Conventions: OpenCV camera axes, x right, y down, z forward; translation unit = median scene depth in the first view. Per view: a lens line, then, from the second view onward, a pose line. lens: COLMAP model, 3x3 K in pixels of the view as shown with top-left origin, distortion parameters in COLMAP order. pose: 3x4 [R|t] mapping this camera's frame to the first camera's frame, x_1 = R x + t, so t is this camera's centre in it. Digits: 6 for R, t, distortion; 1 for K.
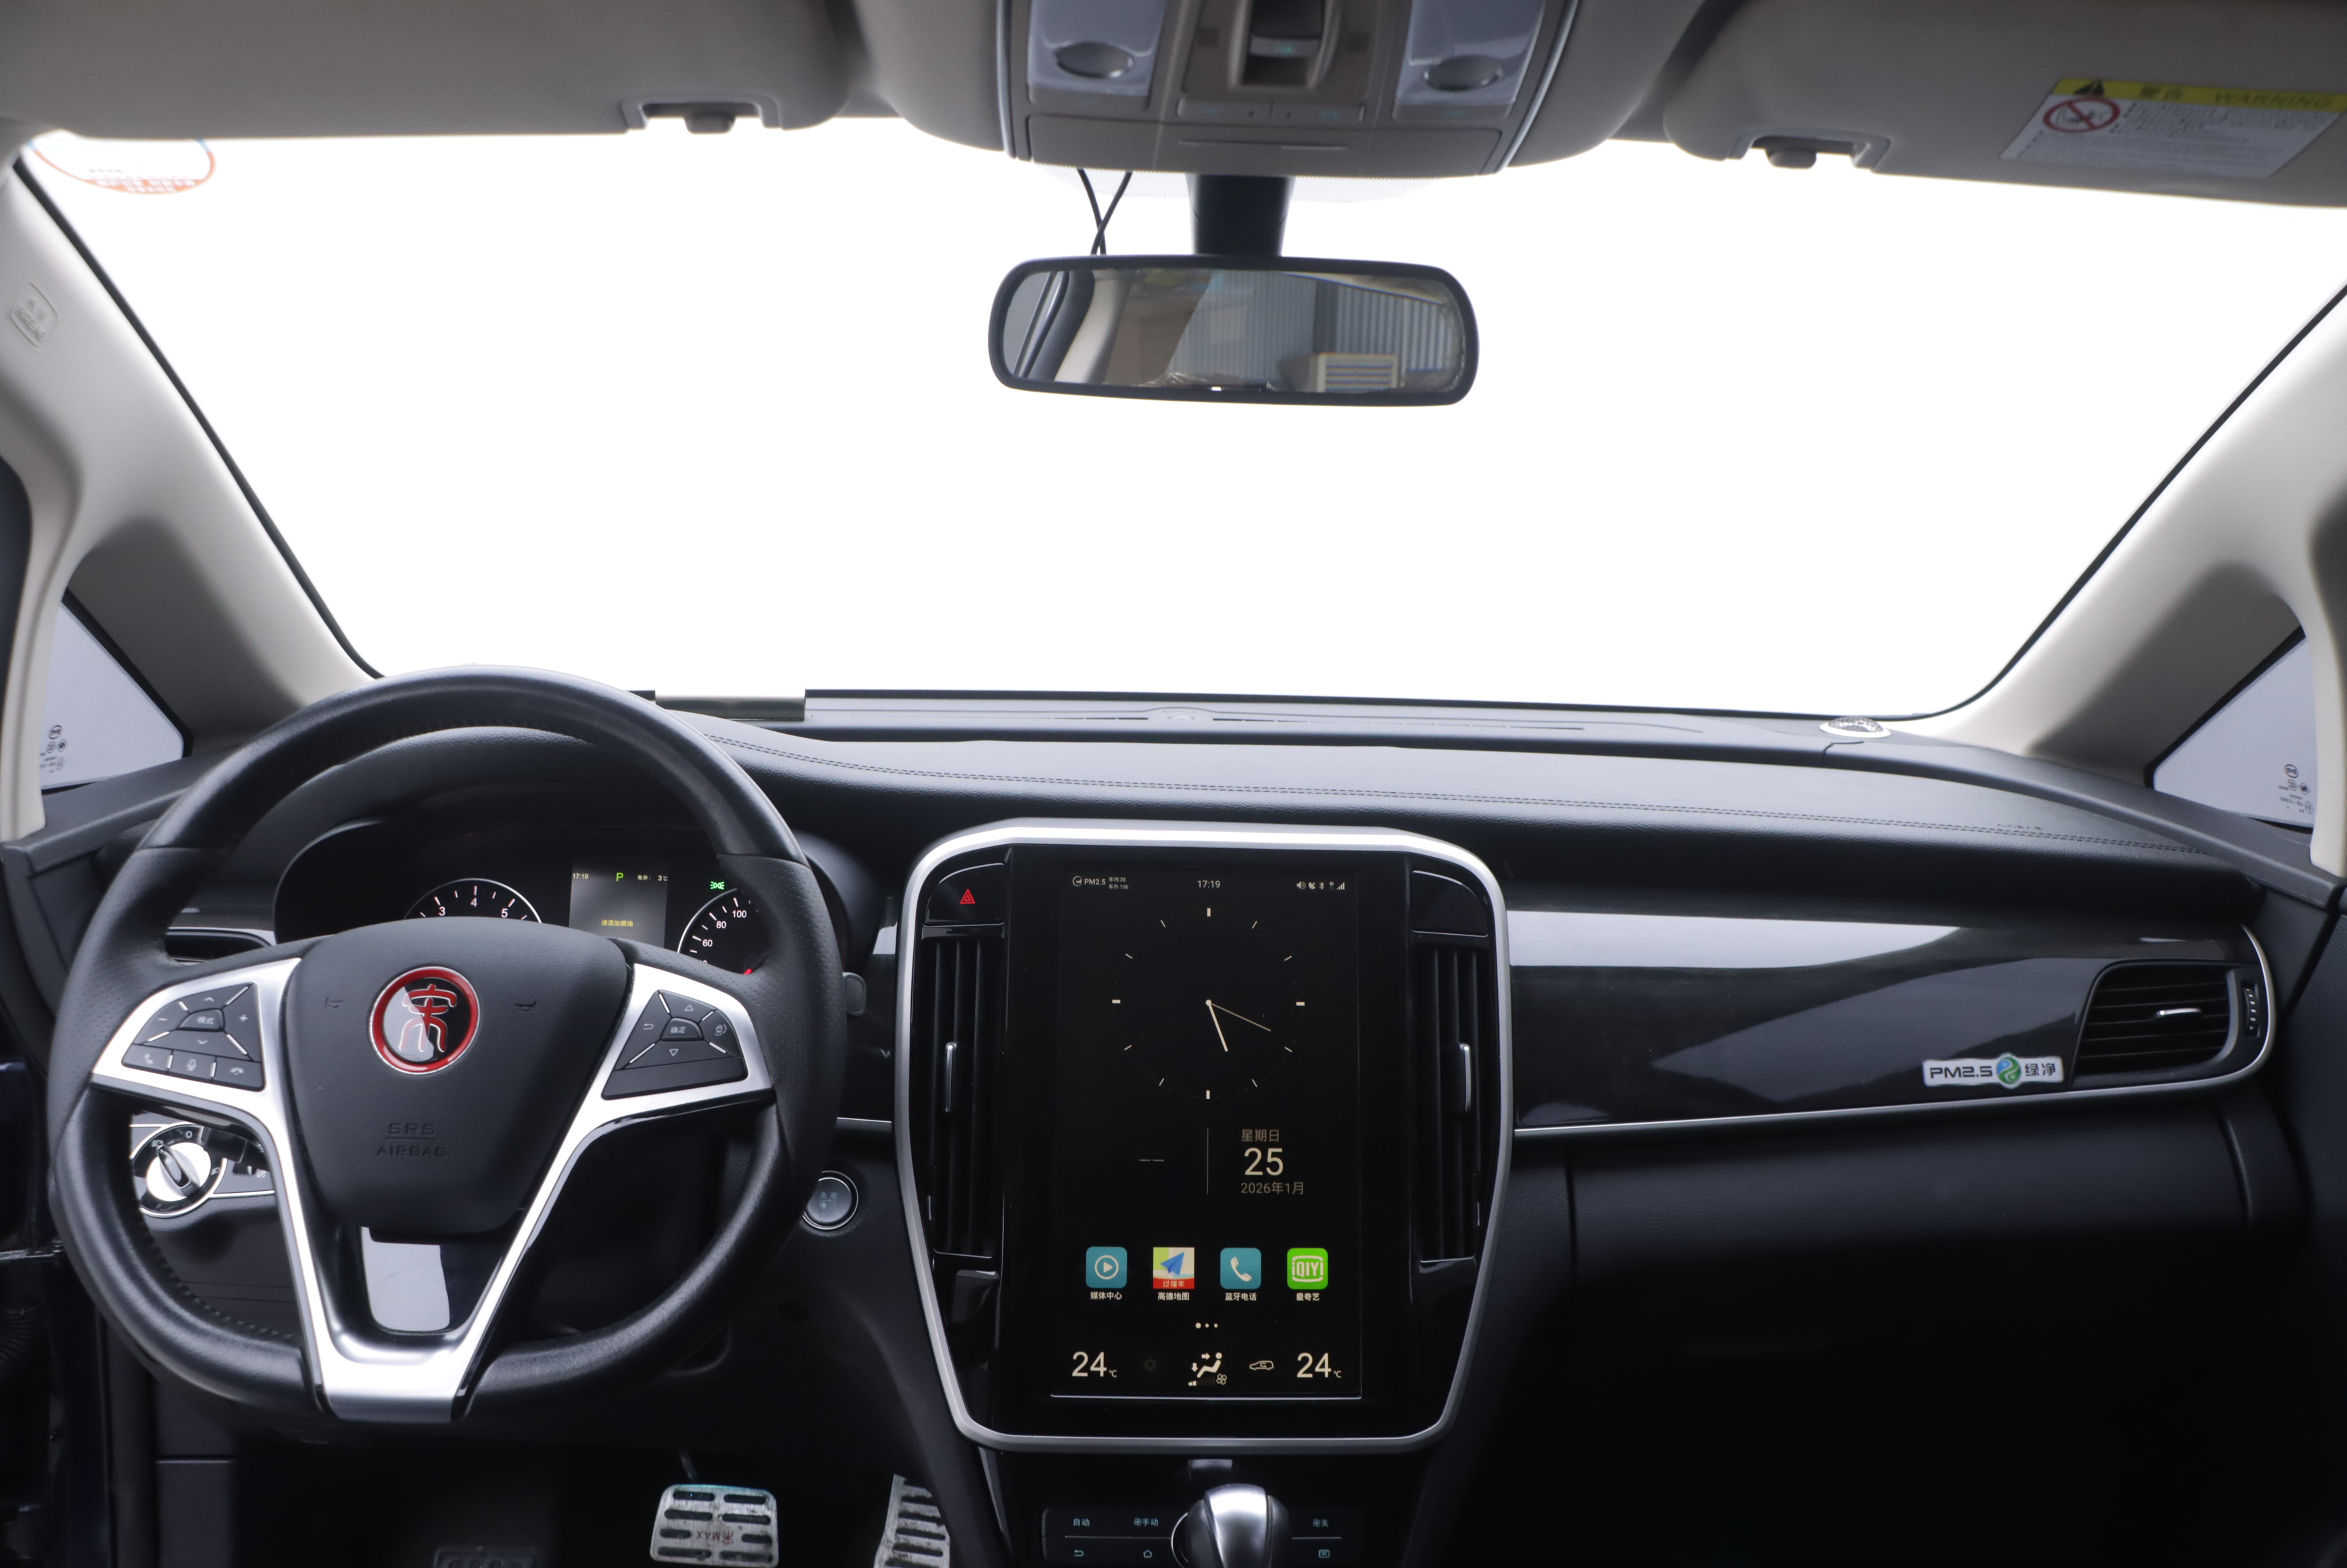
lens RADIAL K [[1902.6, 0, 1176.2], [0, 1902.6, 818.4], [0, 0, 1]] dist [-0.188313, 0.150826]
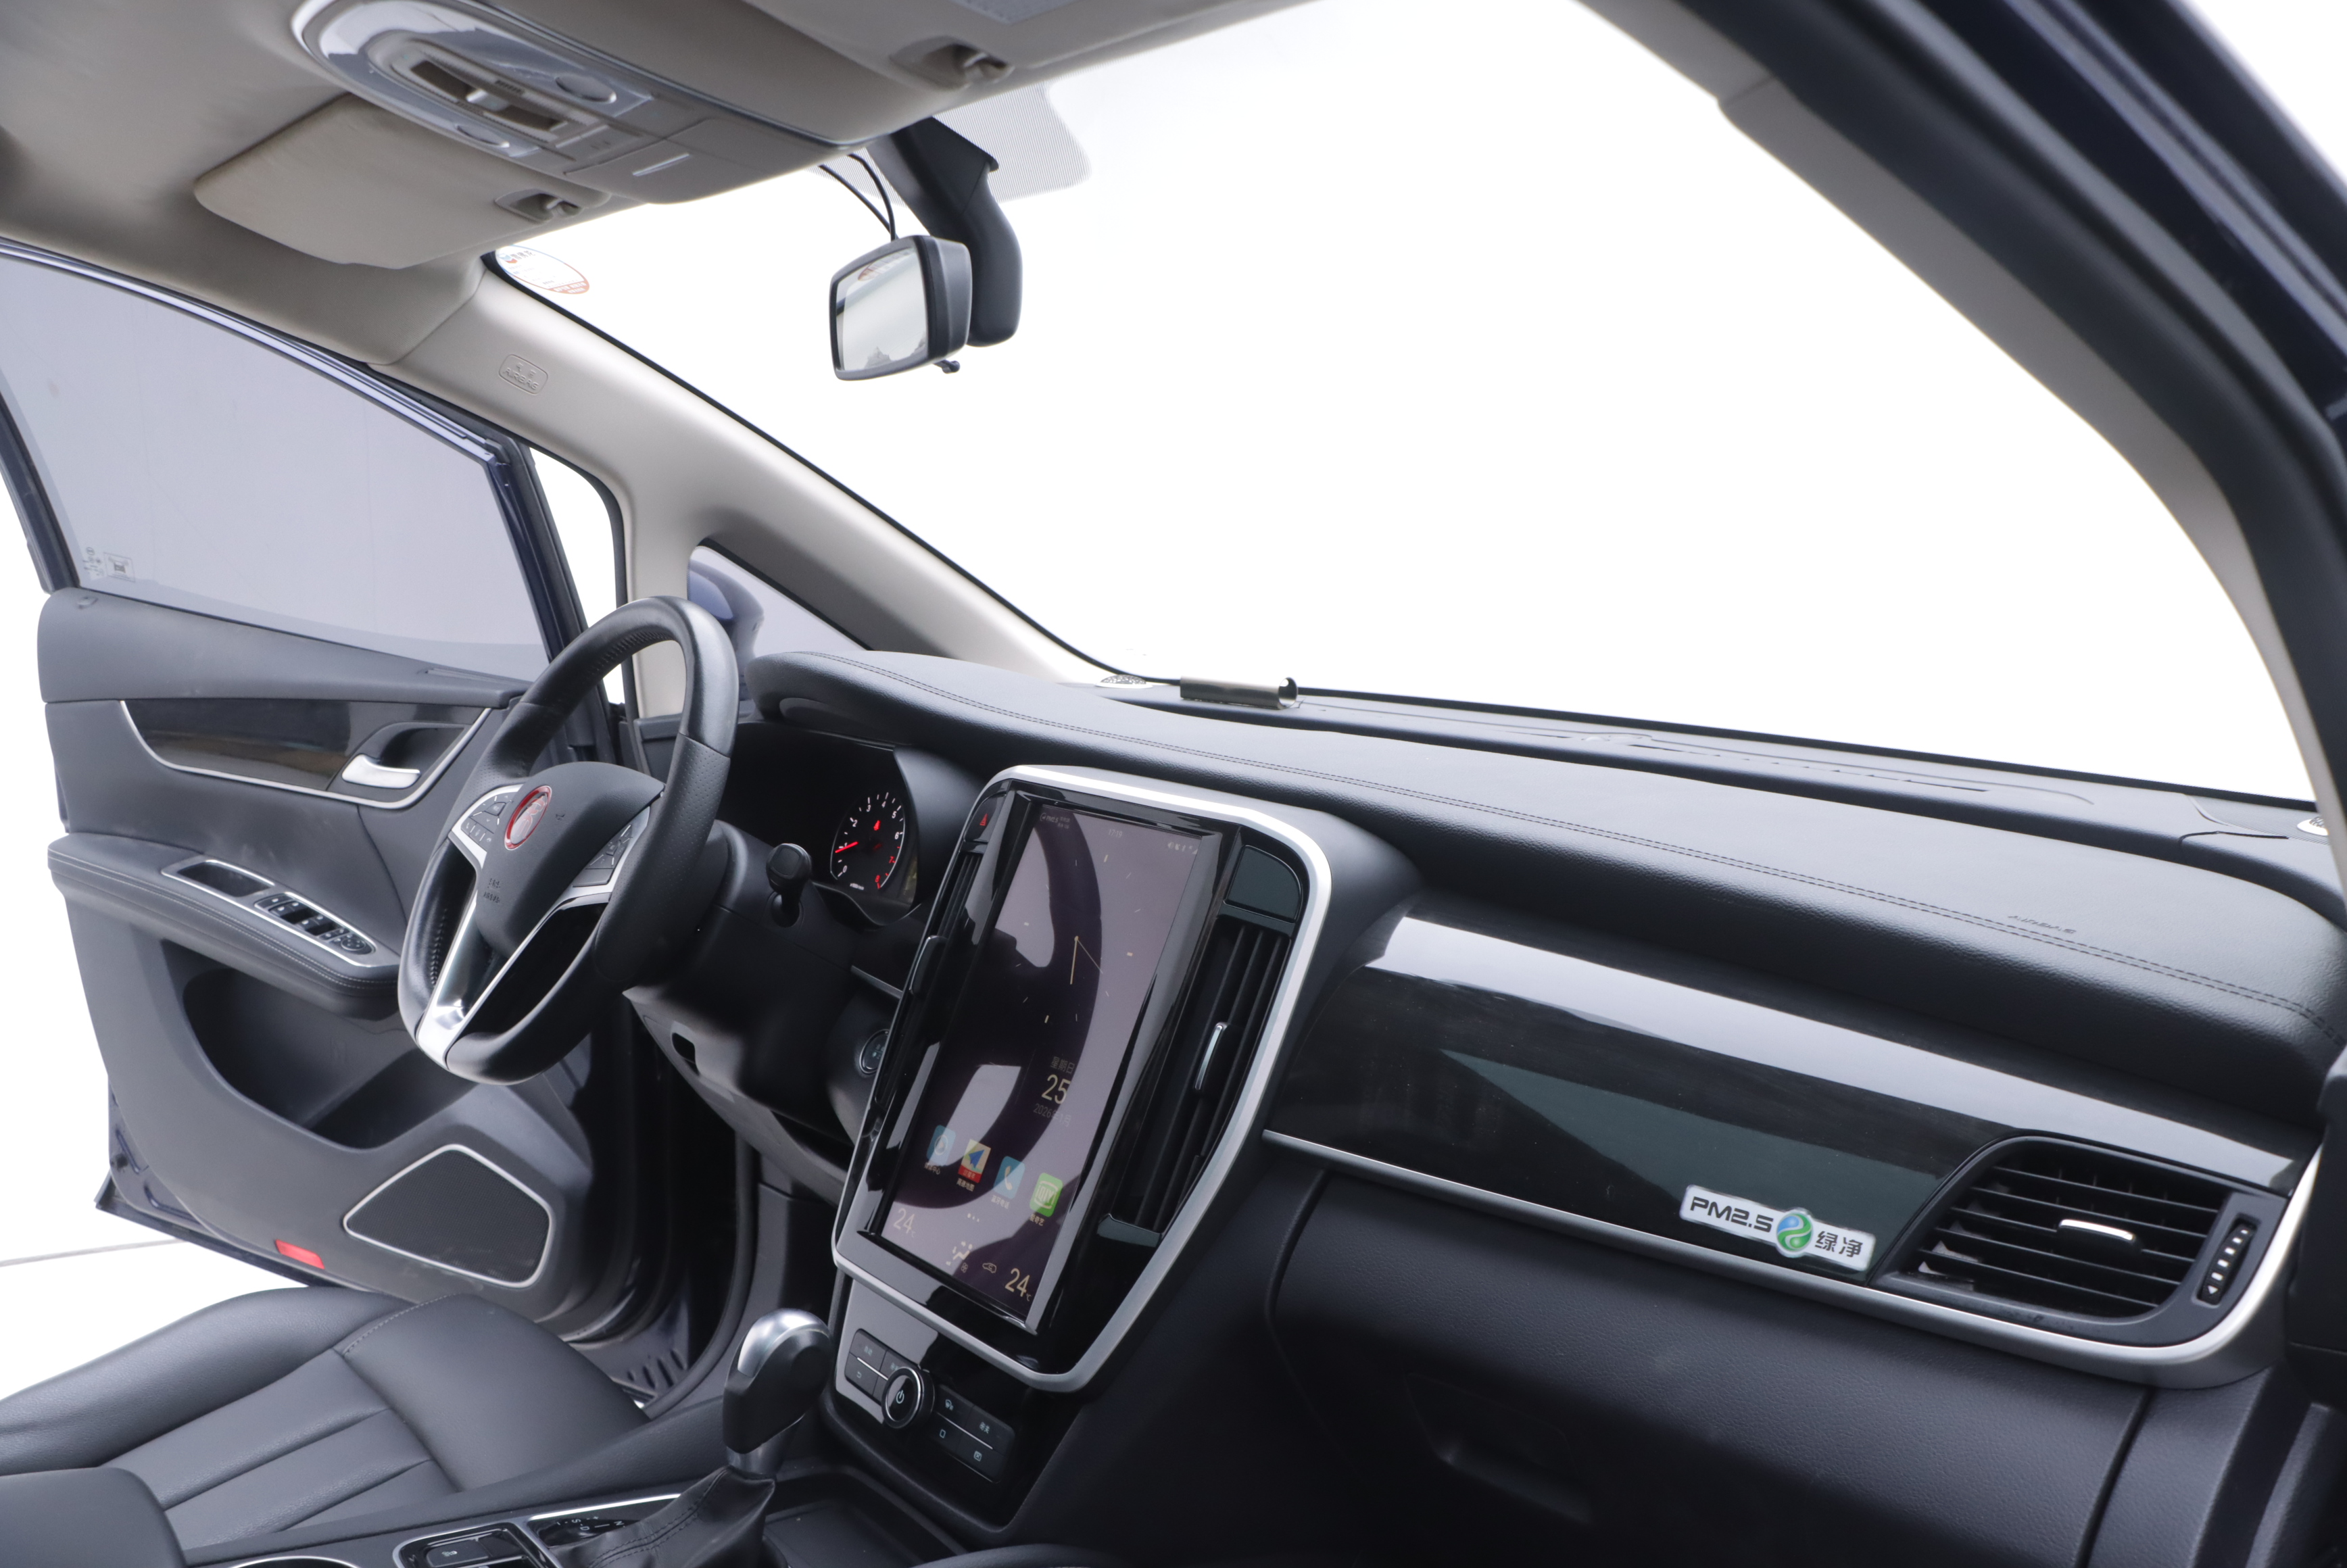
lens RADIAL K [[1909.5, 0, 1190.9], [0, 1909.5, 791.1], [0, 0, 1]] dist [-0.190101, 0.149387]
pose [[0.620430, 0.096912, -0.778251, 1.058915], [-0.149356, 0.988775, 0.004060, -0.000450], [0.769909, 0.113717, 0.627940, 0.427618]]
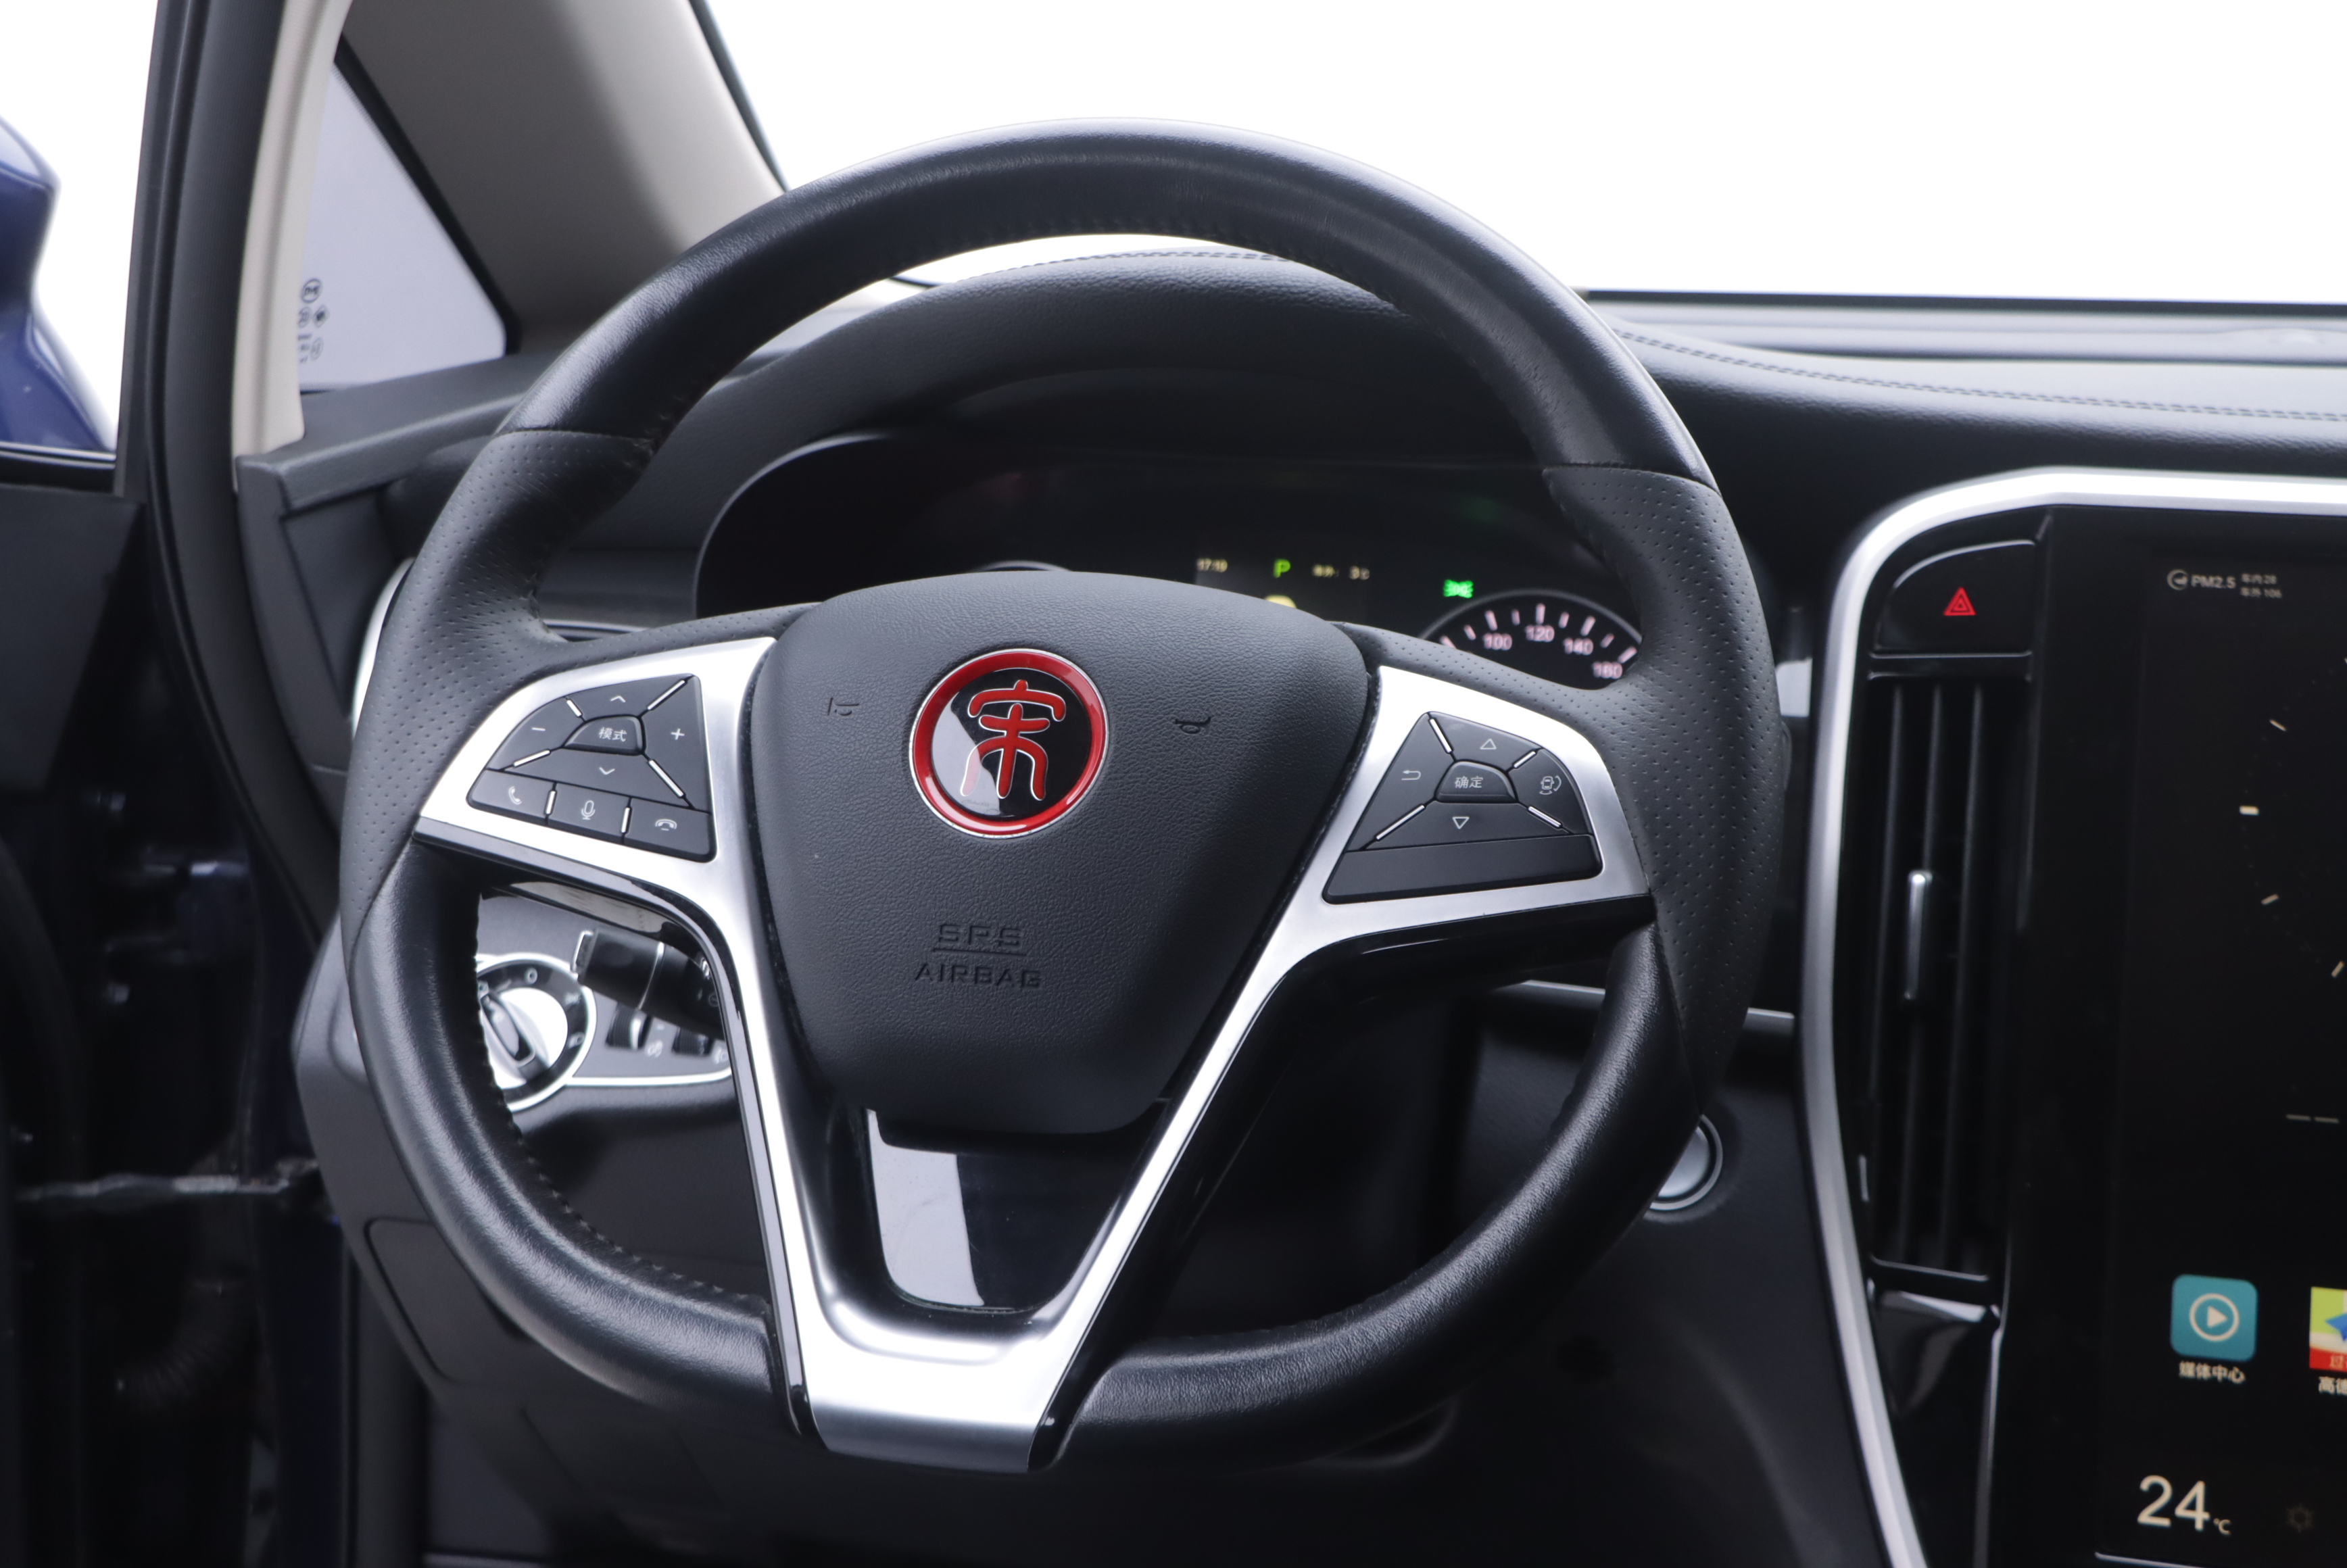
lens RADIAL K [[3274.9, 0, 1178.9], [0, 3274.9, 801.7], [0, 0, 1]] dist [-0.020895, 0.391237]
pose [[0.965048, 0.049418, -0.257371, -0.098610], [-0.037234, 0.997952, 0.052006, 0.068991], [0.259414, -0.040606, 0.964912, 0.067880]]
